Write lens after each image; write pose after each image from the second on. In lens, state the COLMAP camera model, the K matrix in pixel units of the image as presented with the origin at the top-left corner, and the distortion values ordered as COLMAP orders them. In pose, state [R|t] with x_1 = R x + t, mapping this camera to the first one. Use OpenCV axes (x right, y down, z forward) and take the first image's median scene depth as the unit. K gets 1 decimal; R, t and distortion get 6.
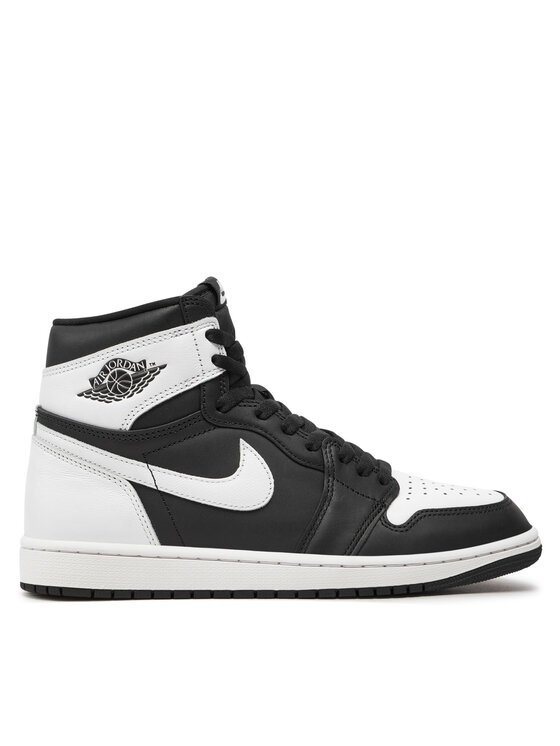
lens RADIAL K [[1599.8, 0, 280.0], [0, 1599.8, 373.0], [0, 0, 1]] dist [-0.582989, -0.035292]
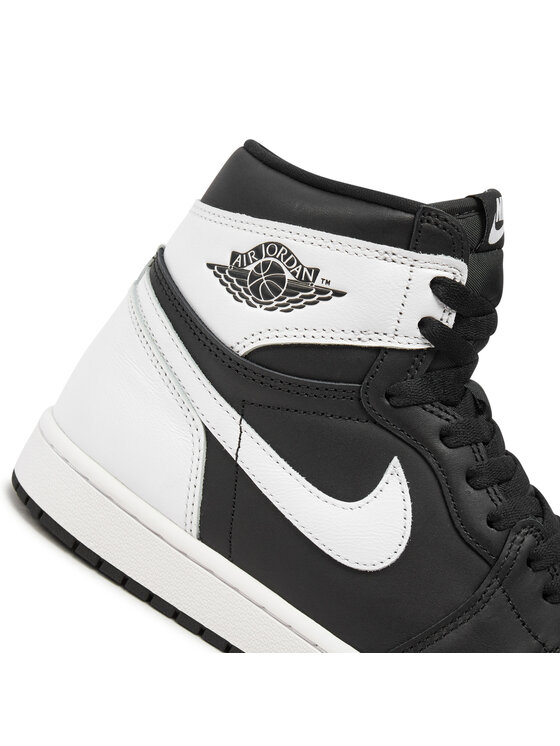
lens RADIAL K [[1232.8, 0, 280.0], [0, 1232.8, 373.0], [0, 0, 1]] dist [0.003865, 0.025272]
pose [[0.836440, 0.505960, -0.210649, 0.021916], [-0.467311, 0.859228, 0.208201, -0.065082], [0.286337, -0.075709, 0.955133, 0.540986]]
